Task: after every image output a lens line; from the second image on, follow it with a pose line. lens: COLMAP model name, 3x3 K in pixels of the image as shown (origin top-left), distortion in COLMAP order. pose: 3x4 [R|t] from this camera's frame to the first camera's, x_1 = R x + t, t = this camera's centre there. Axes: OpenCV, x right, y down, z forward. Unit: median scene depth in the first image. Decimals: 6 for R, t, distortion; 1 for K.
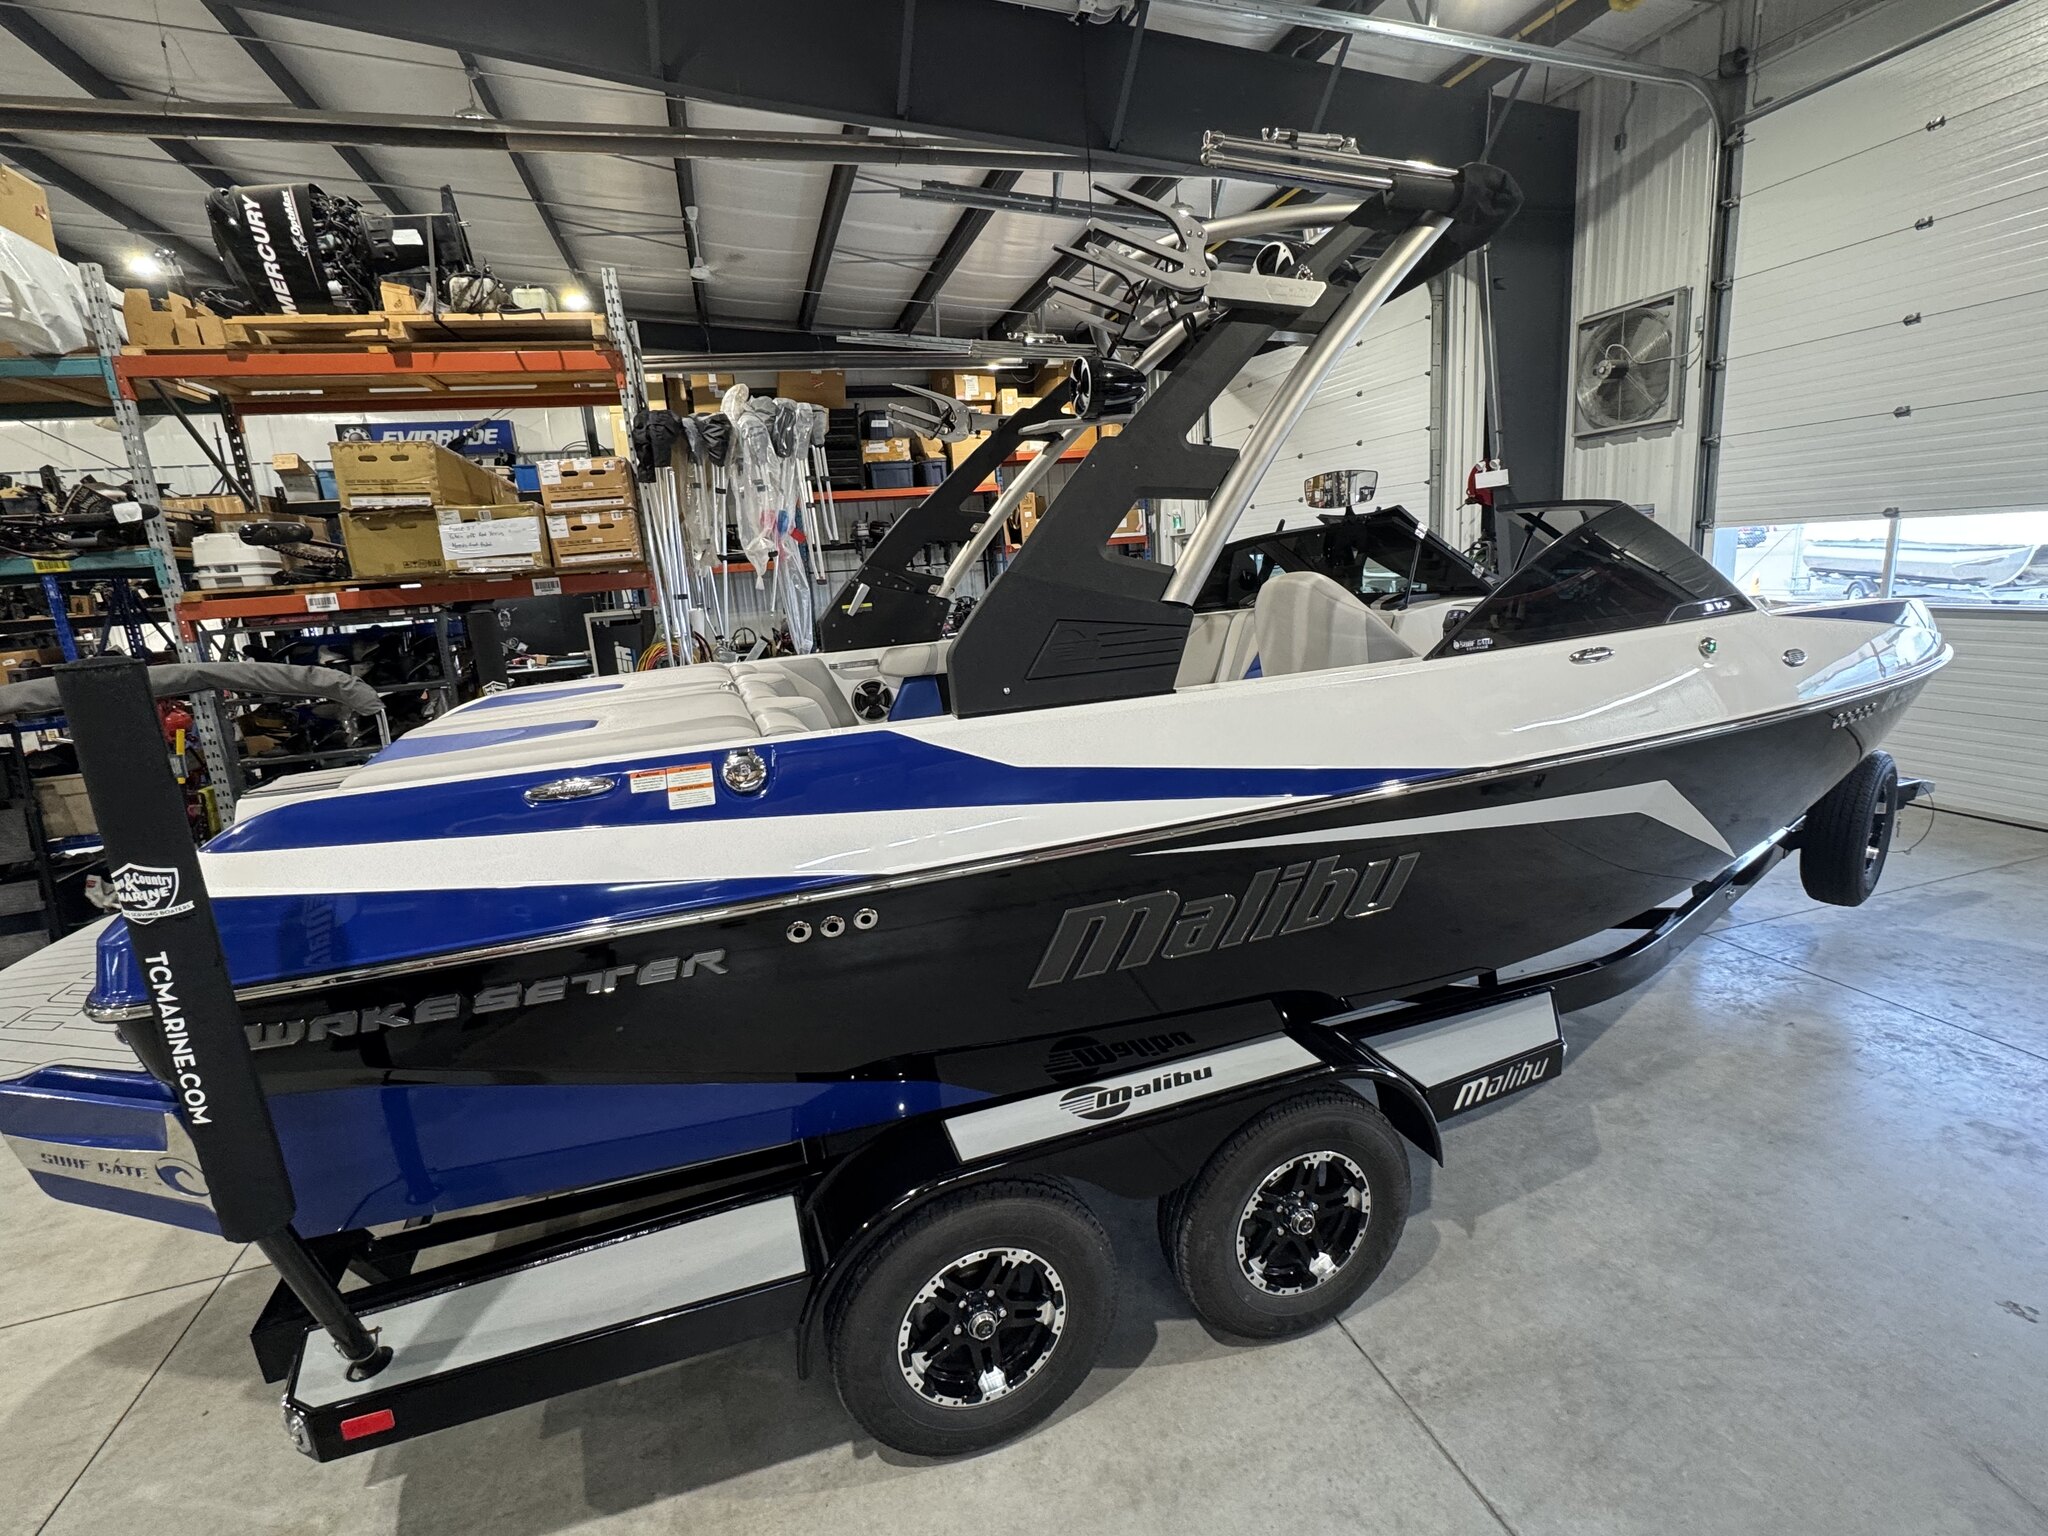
lens RADIAL K [[955.7, 0, 1026.9], [0, 955.7, 766.8], [0, 0, 1]] dist [-0.003155, 0.000509]
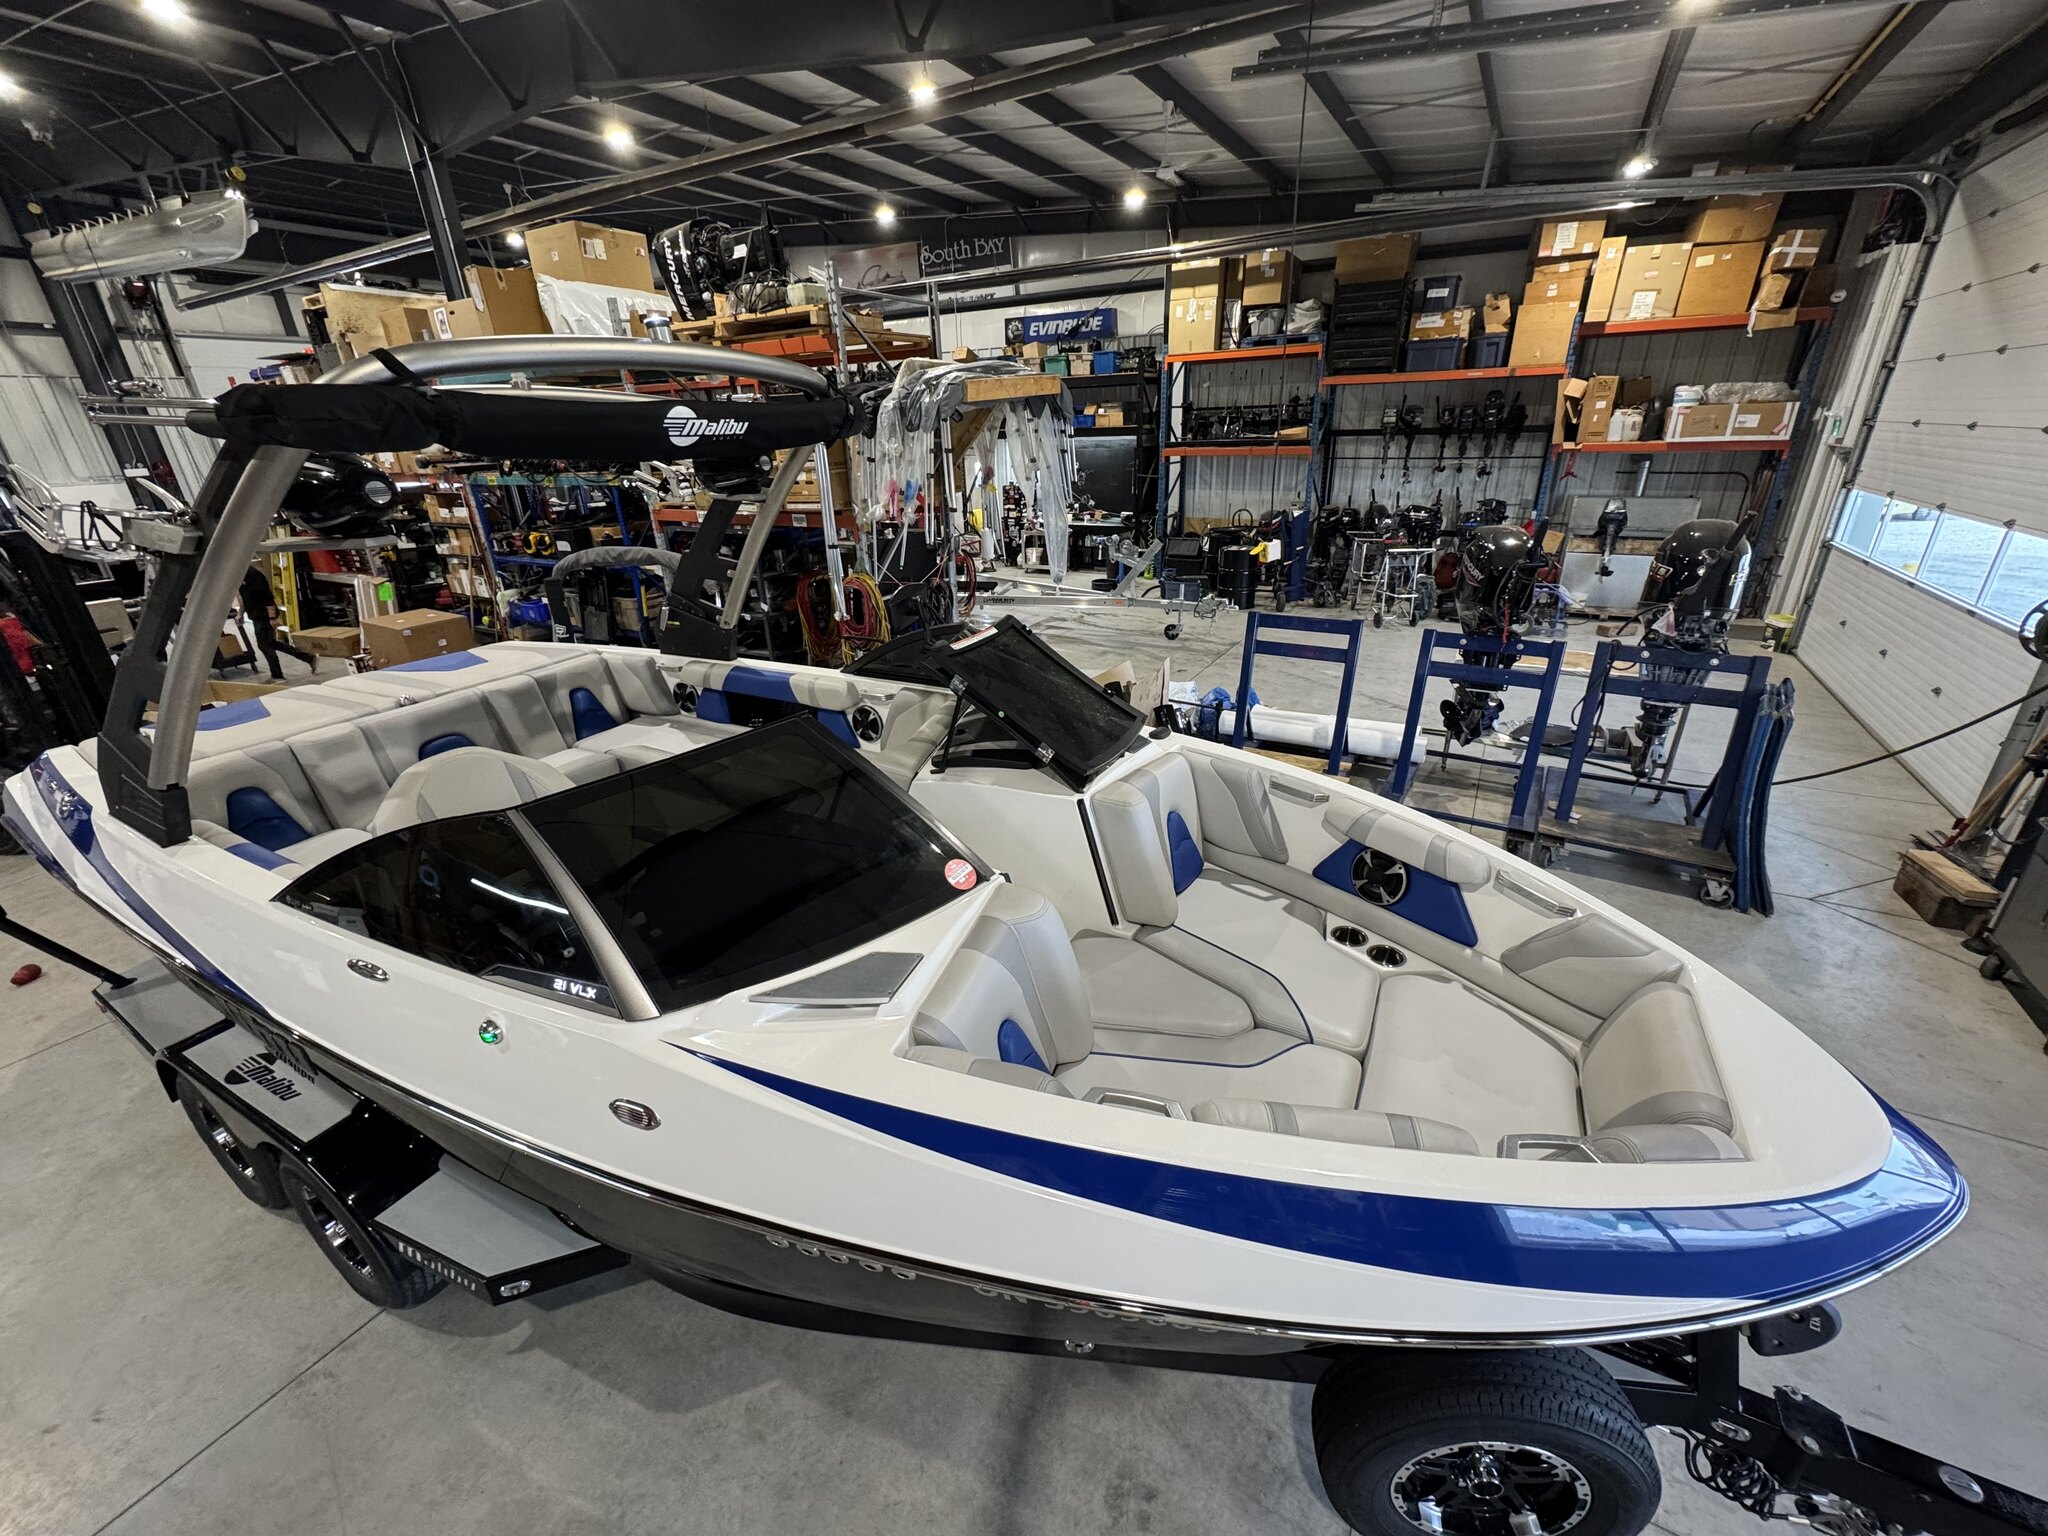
lens RADIAL K [[809.2, 0, 1024.5], [0, 809.2, 768.6], [0, 0, 1]] dist [-0.003144, 0.000165]
pose [[0.681679, 0.333317, -0.651317, 0.620367], [-0.172463, 0.938319, 0.299689, -0.269724], [0.711035, -0.091963, 0.697117, 0.404305]]
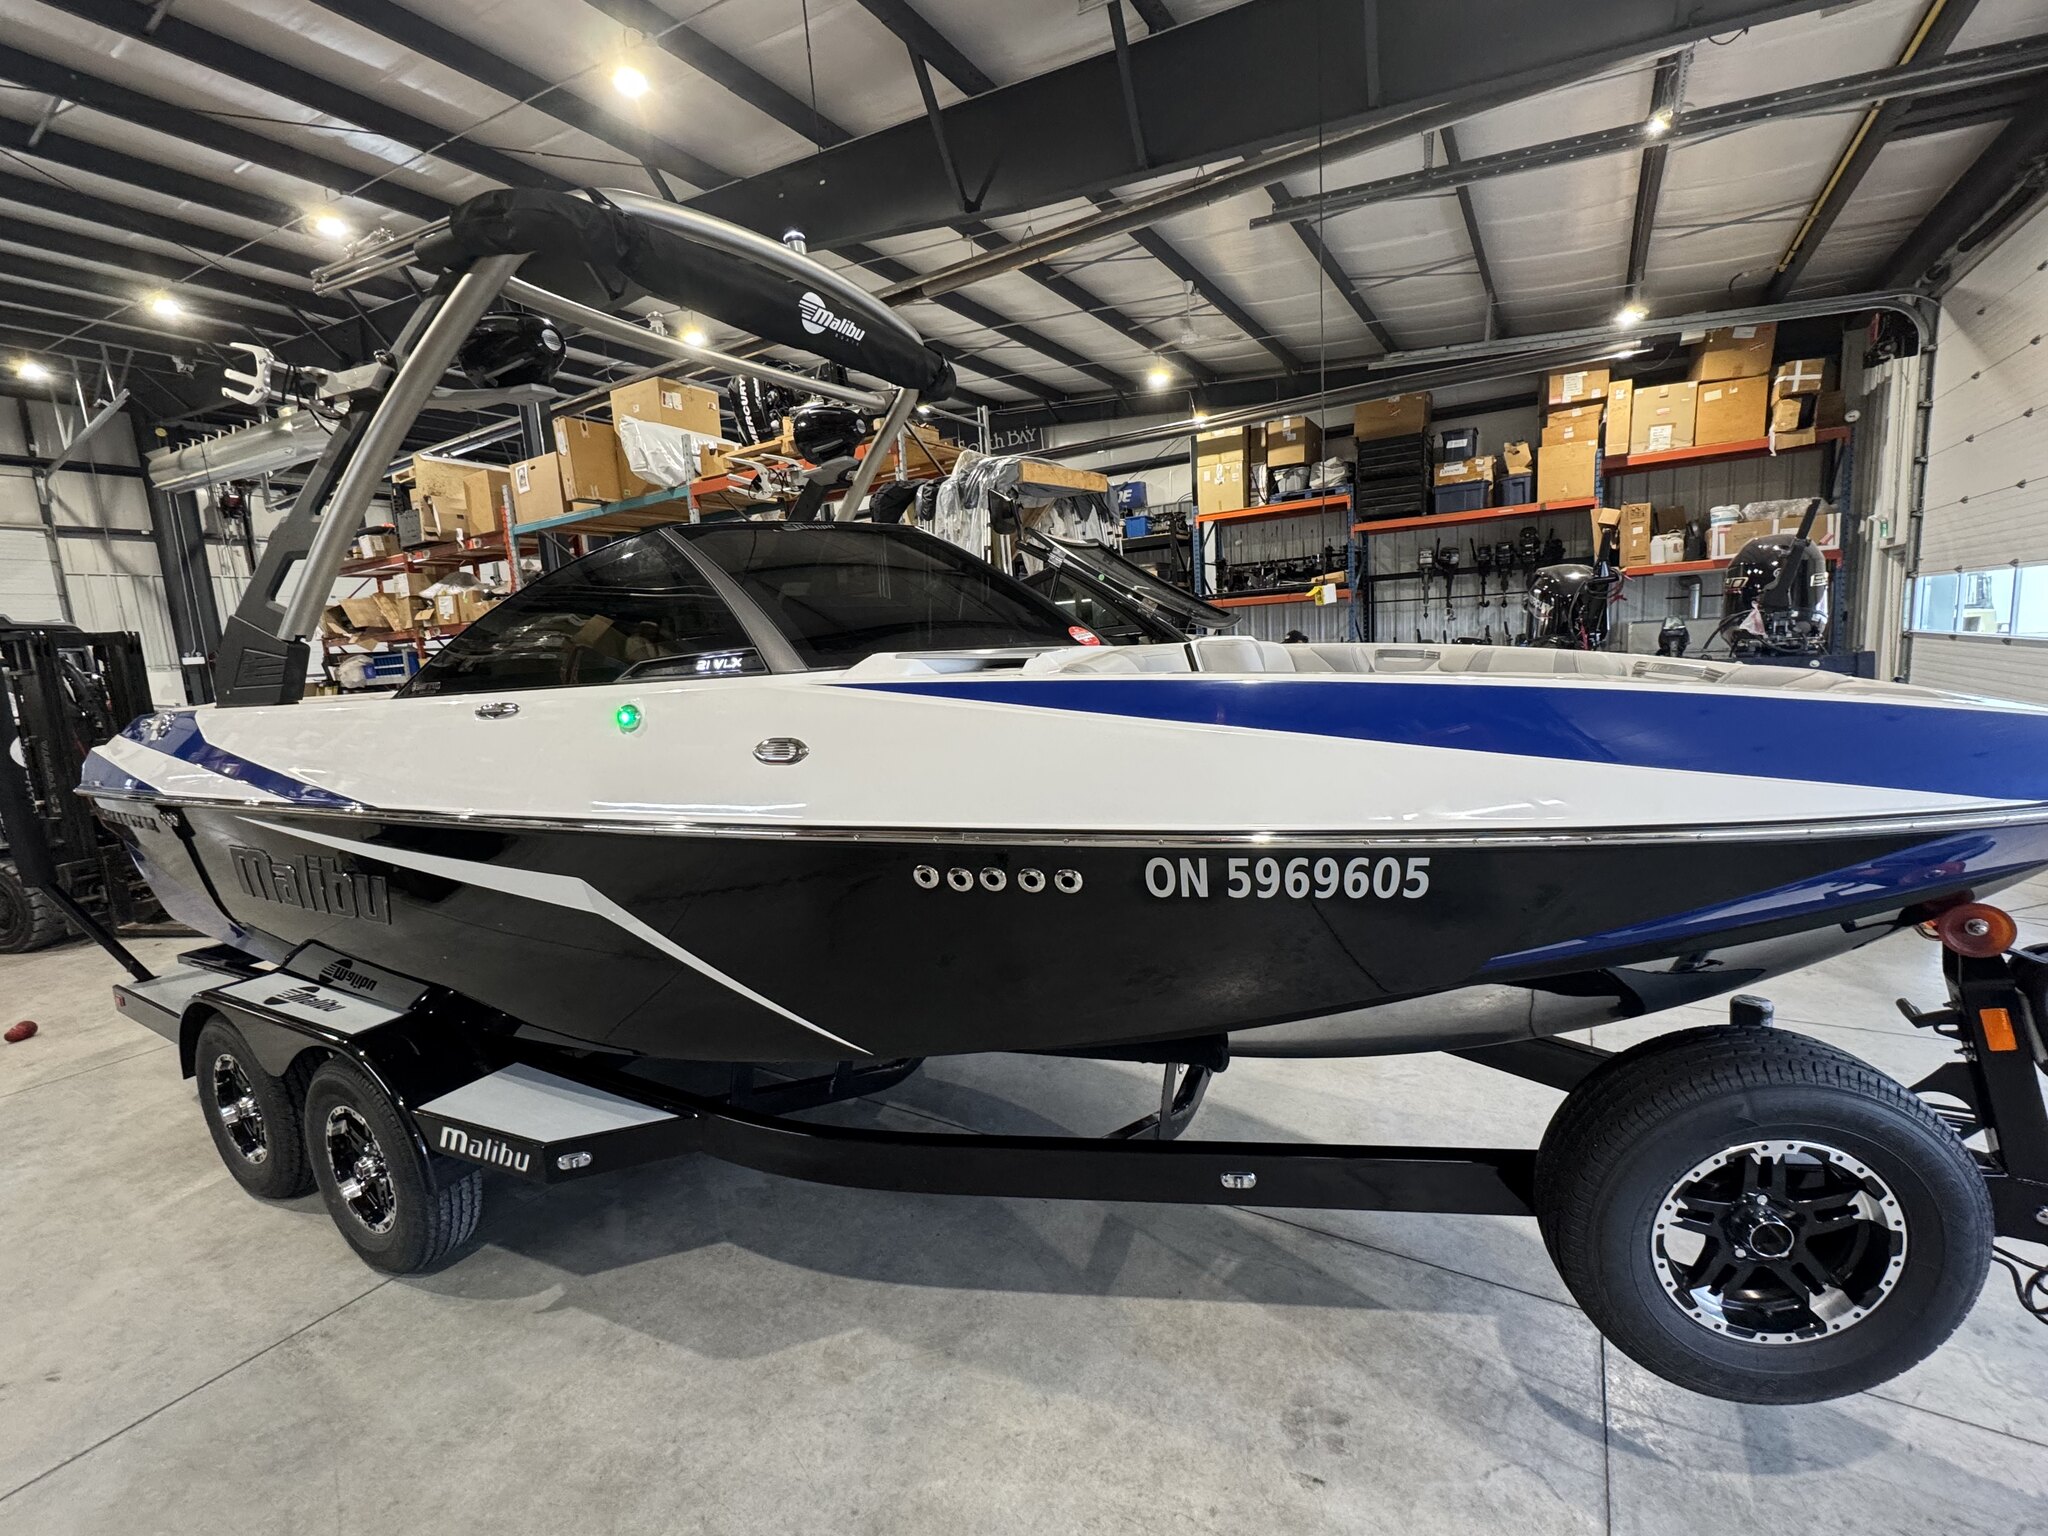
lens RADIAL K [[874.4, 0, 1026.1], [0, 874.4, 771.1], [0, 0, 1]] dist [-0.002354, -0.000329]
pose [[0.664463, 0.139036, -0.734273, 0.656275], [-0.144565, 0.987896, 0.056239, -0.076990], [0.733205, 0.068781, 0.676520, 0.355937]]
